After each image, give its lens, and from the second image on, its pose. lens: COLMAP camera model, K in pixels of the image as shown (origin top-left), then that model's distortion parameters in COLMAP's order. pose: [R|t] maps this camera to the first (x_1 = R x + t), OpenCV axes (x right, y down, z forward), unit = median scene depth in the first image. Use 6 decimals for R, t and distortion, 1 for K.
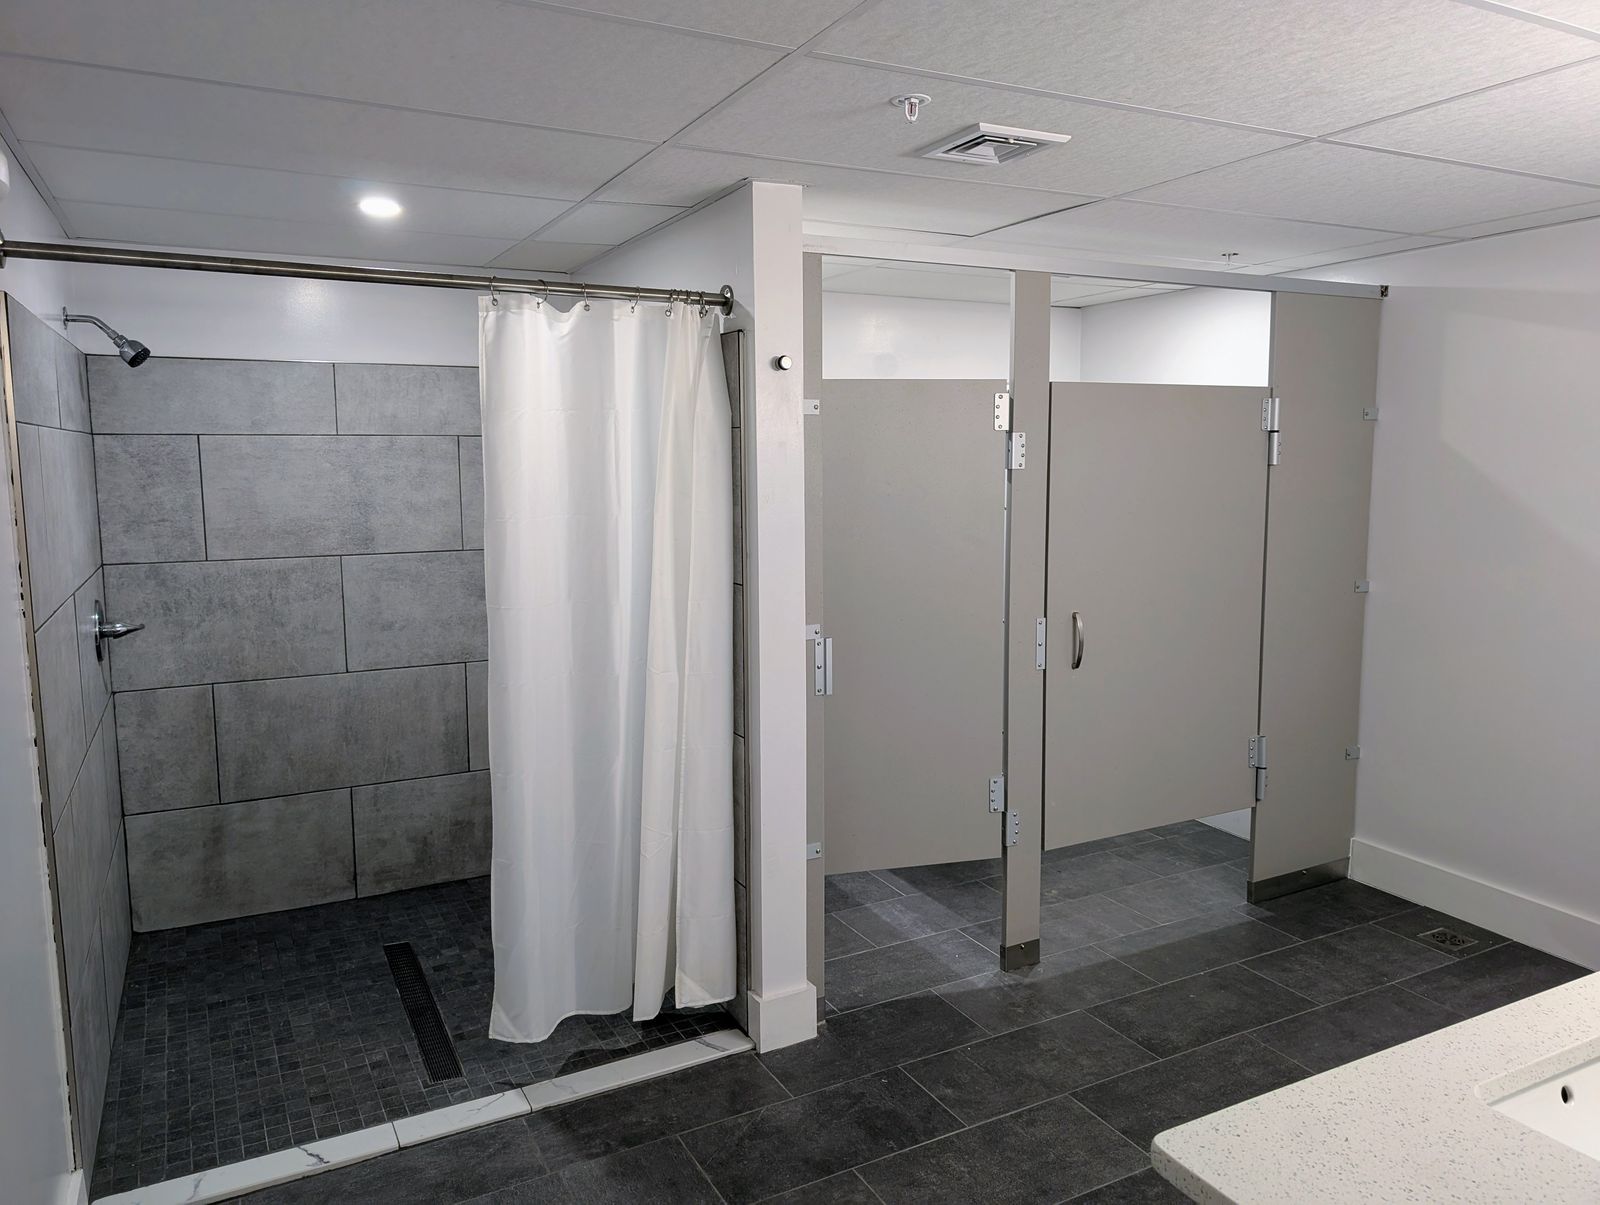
lens RADIAL K [[1143.1, 0, 796.2], [0, 1143.1, 601.9], [0, 0, 1]] dist [0.038271, -0.032131]
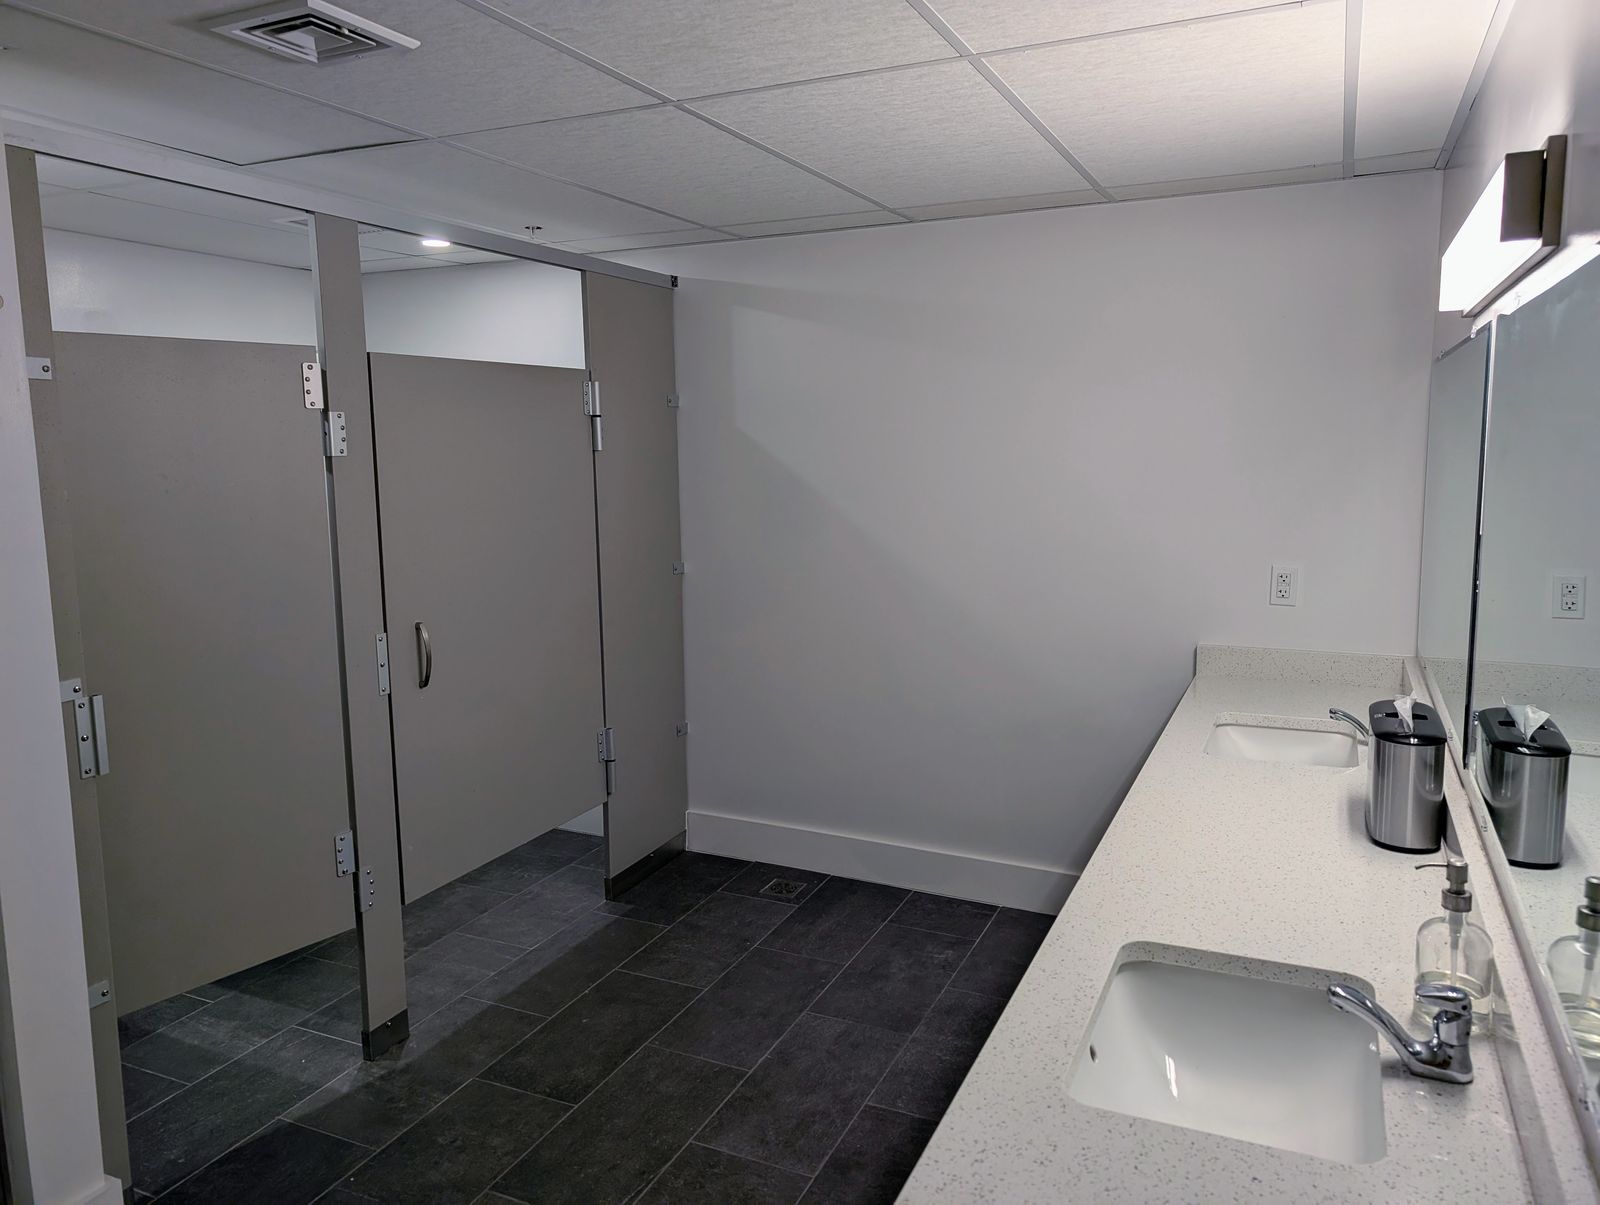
lens RADIAL K [[1143.1, 0, 810.2], [0, 1143.1, 590.7], [0, 0, 1]] dist [0.038271, -0.032131]
pose [[0.786419, -0.084282, 0.611917, -0.051445], [0.084673, 0.996005, 0.028364, -0.014528], [-0.611863, 0.029506, 0.790414, 0.141377]]
